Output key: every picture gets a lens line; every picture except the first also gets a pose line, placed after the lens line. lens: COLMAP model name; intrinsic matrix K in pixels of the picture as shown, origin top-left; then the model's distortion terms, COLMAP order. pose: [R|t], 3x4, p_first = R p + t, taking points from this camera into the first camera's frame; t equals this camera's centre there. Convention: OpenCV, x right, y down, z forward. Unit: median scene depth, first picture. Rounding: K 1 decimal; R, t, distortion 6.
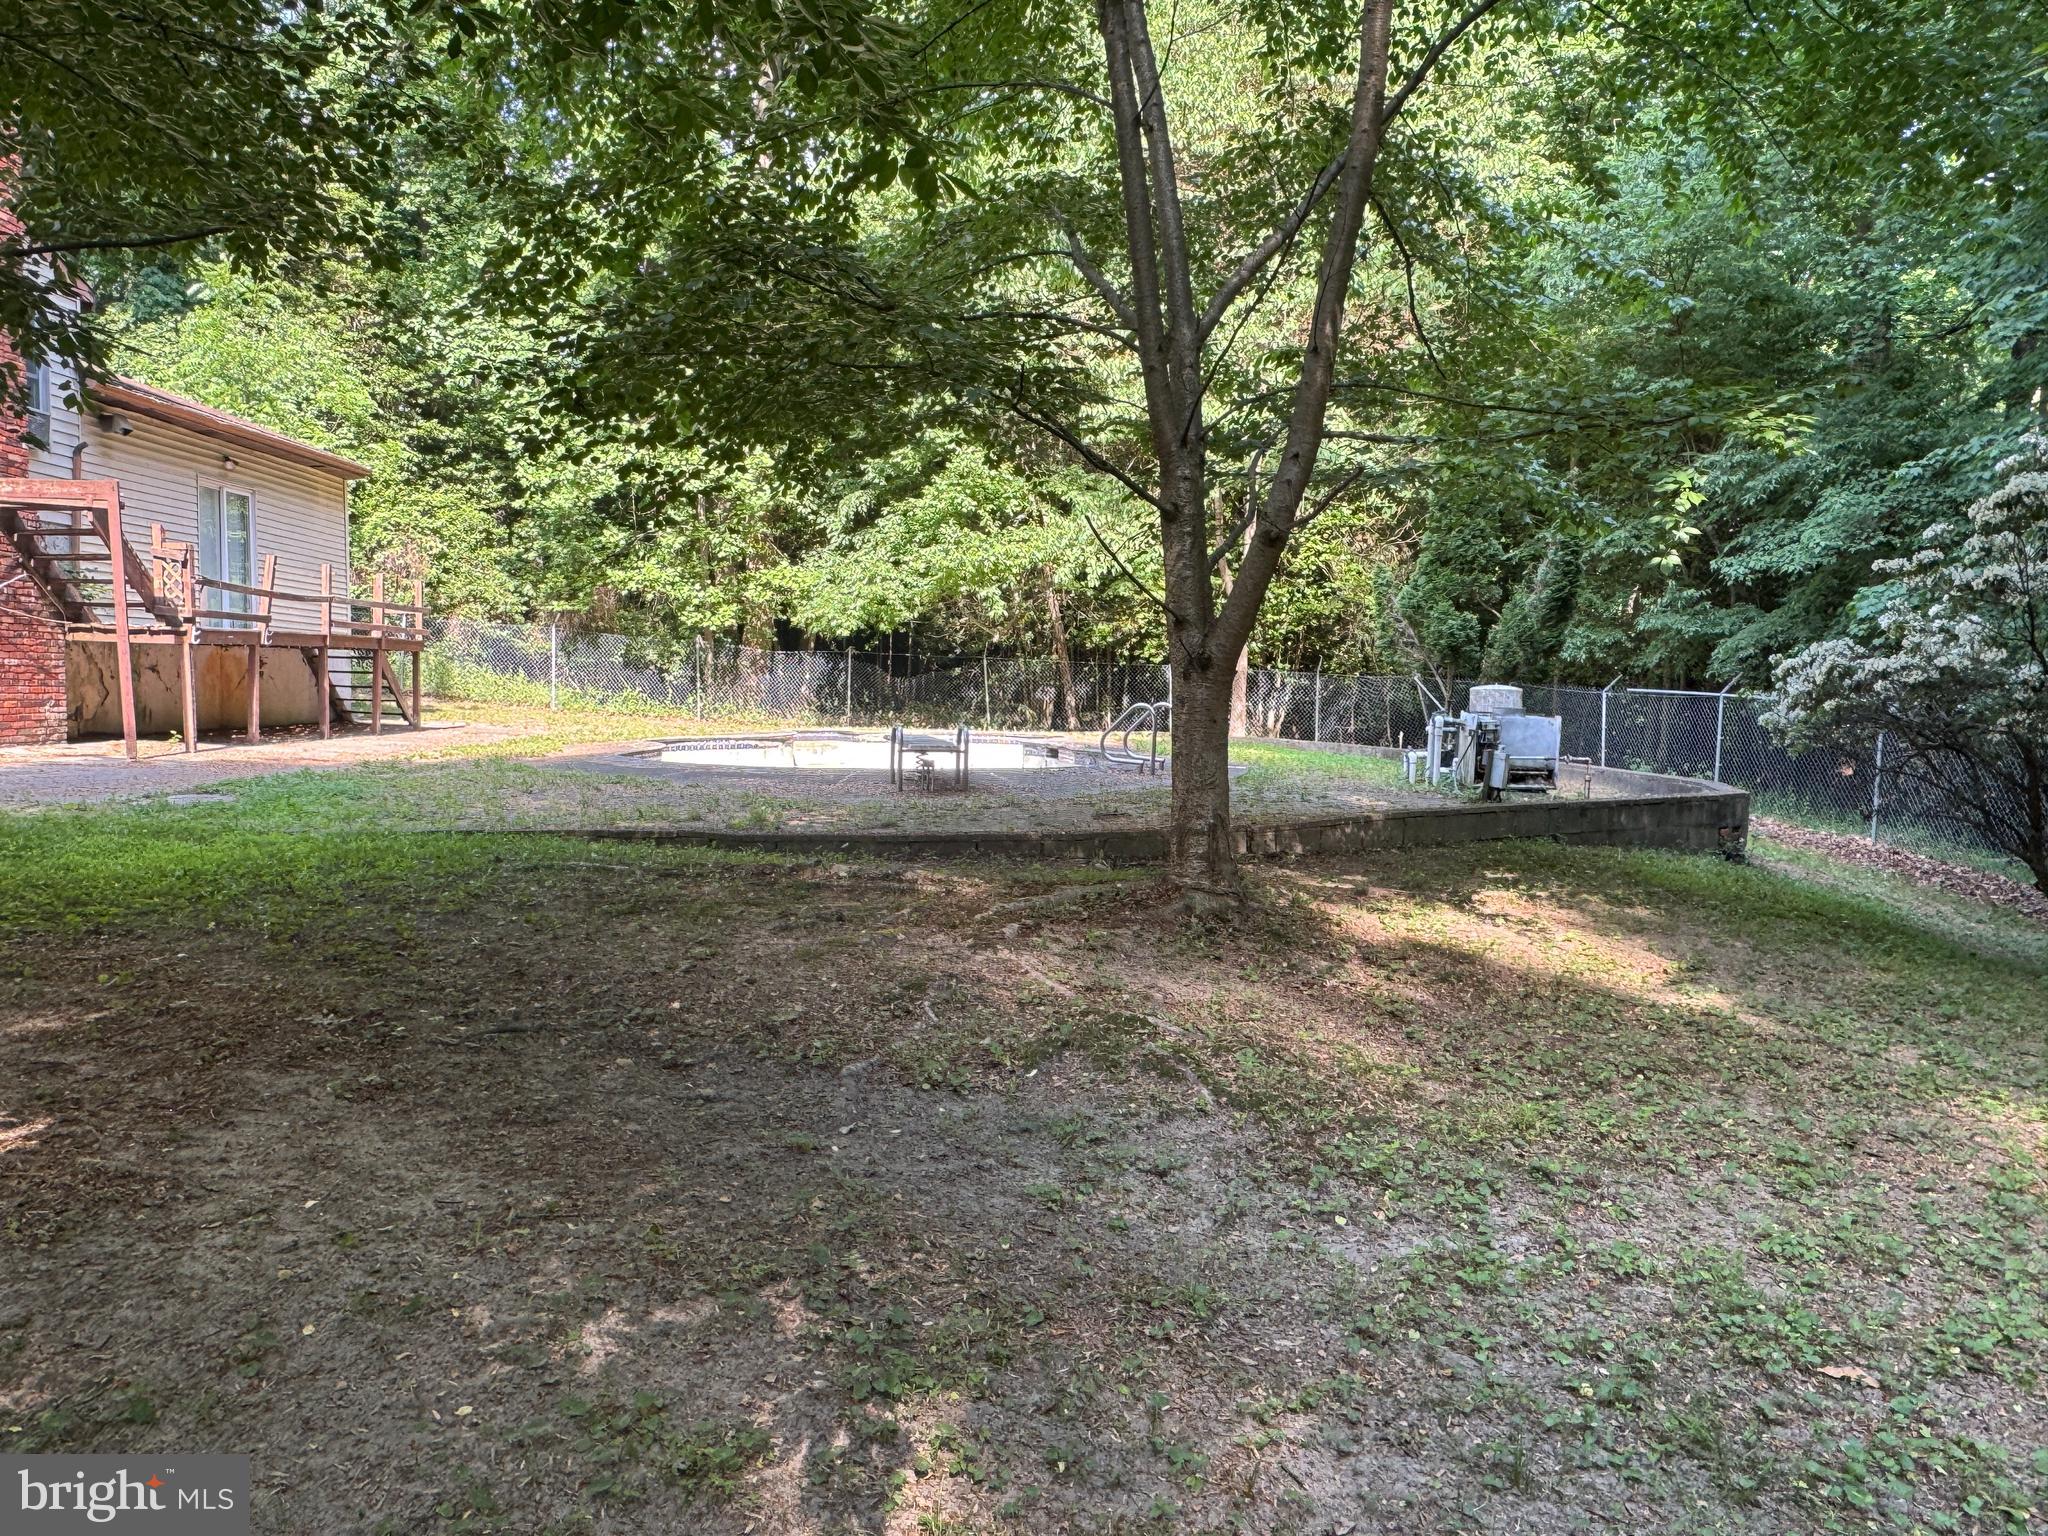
lens RADIAL K [[1432.2, 0, 1024.0], [0, 1432.2, 768.0], [0, 0, 1]] dist [0.031104, -0.031671]
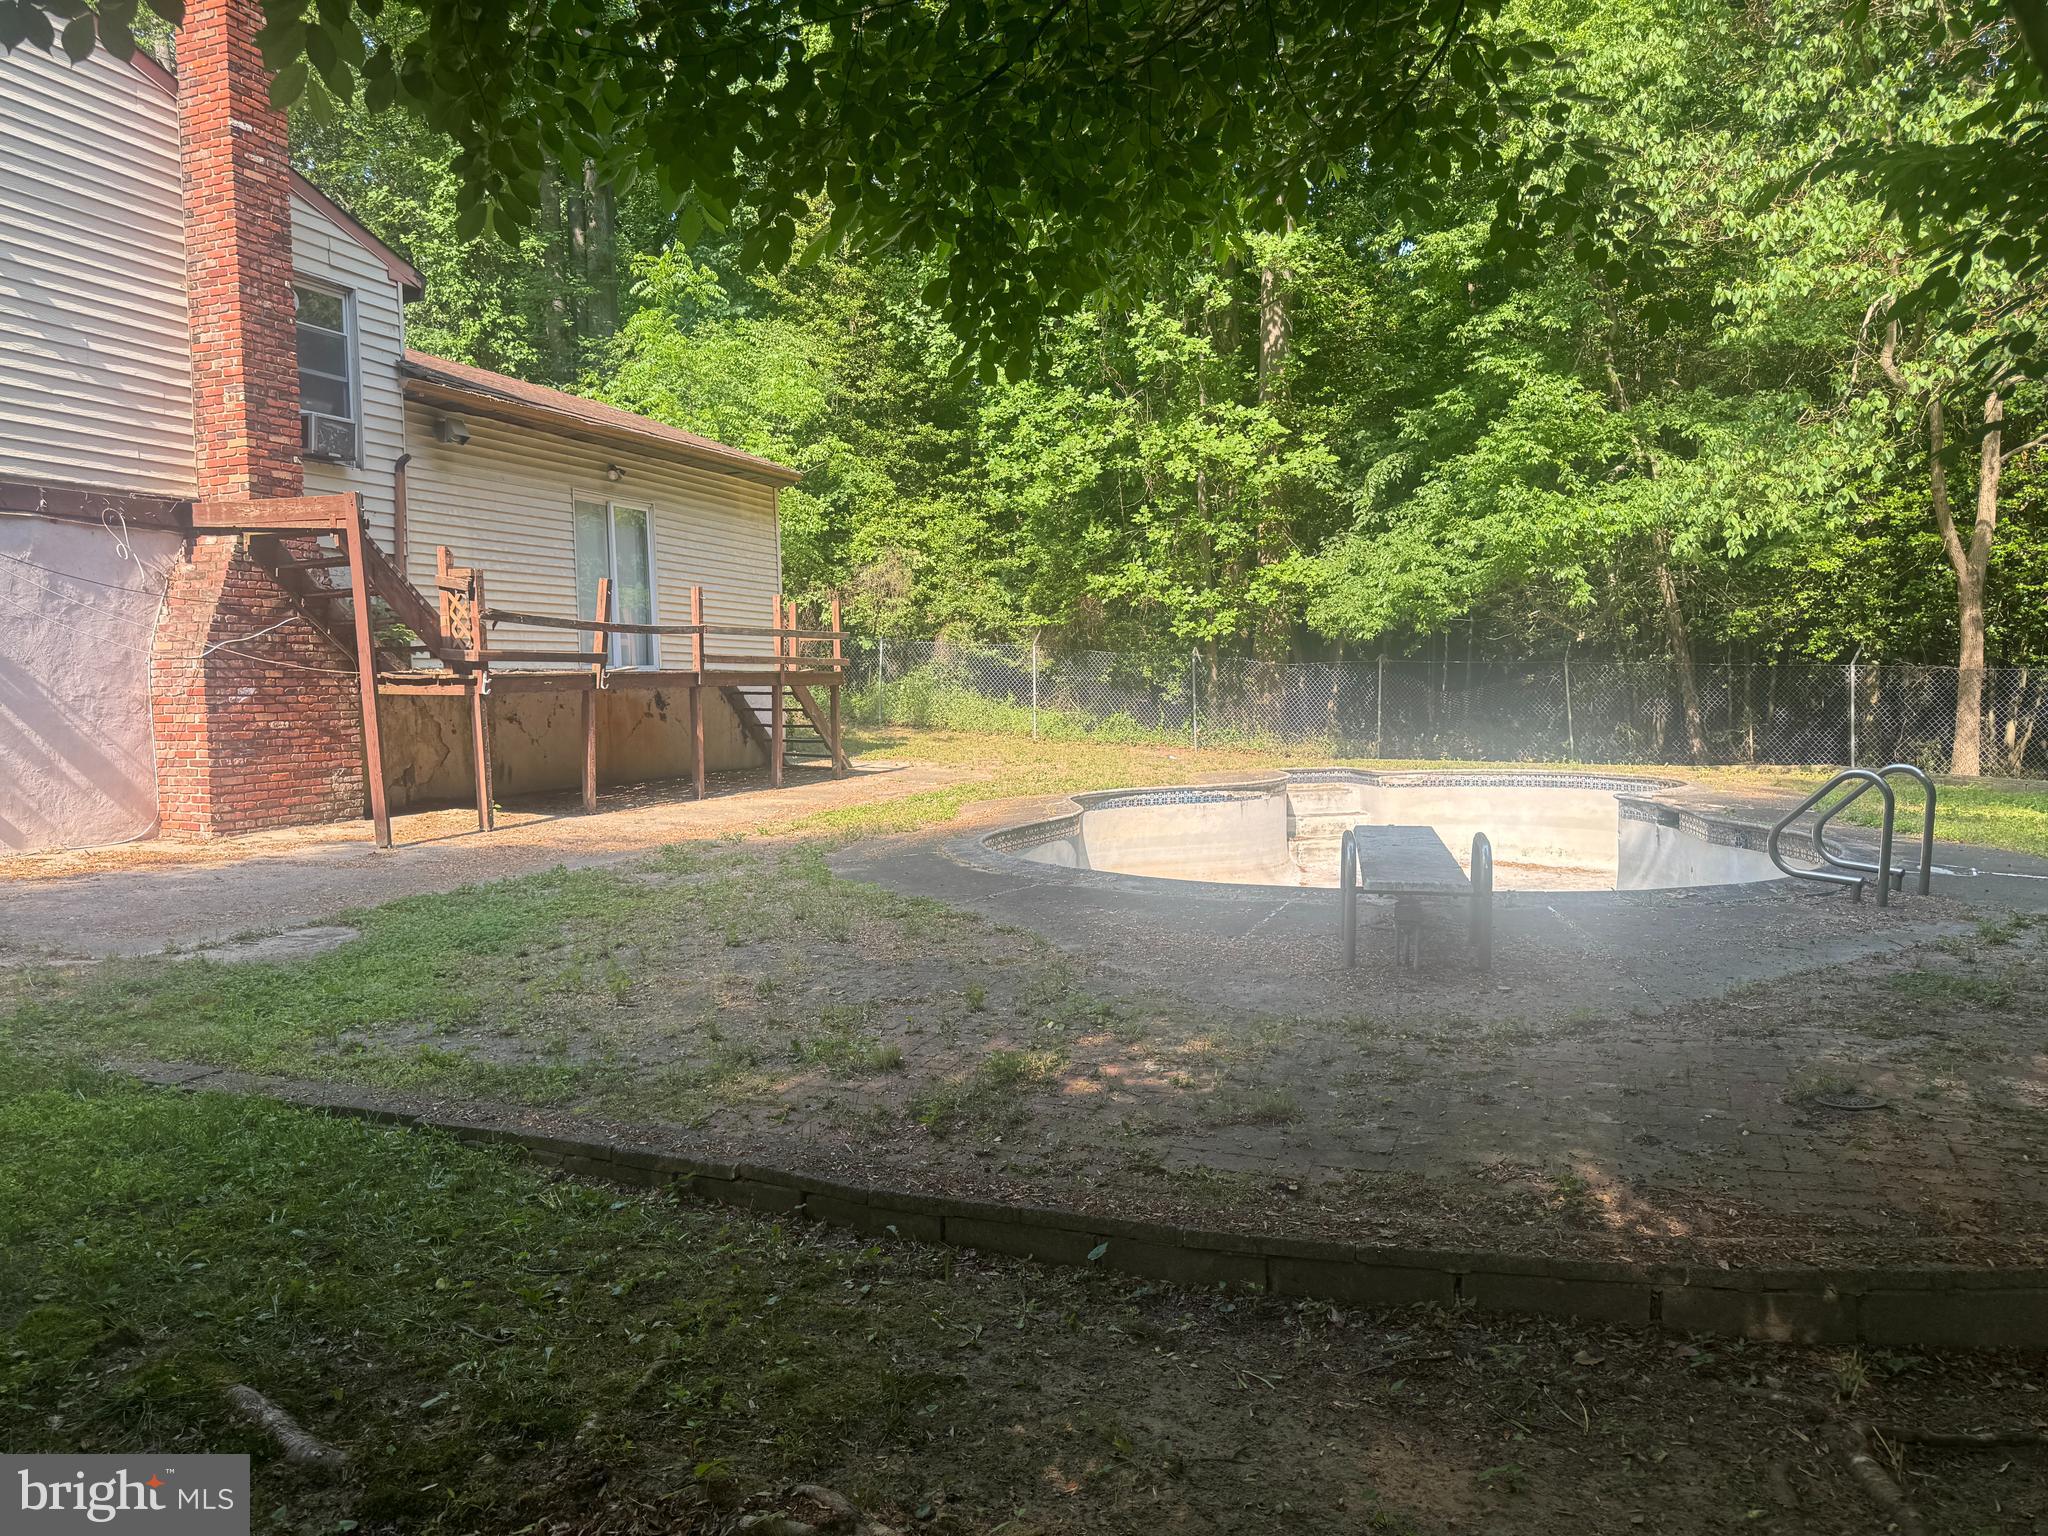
lens RADIAL K [[1421.2, 0, 1019.9], [0, 1421.2, 795.3], [0, 0, 1]] dist [0.139124, -0.264072]
pose [[0.921882, 0.004375, -0.387445, 0.002227], [0.003393, 0.999807, 0.019362, -0.023705], [0.387455, -0.019164, 0.921689, 0.199769]]
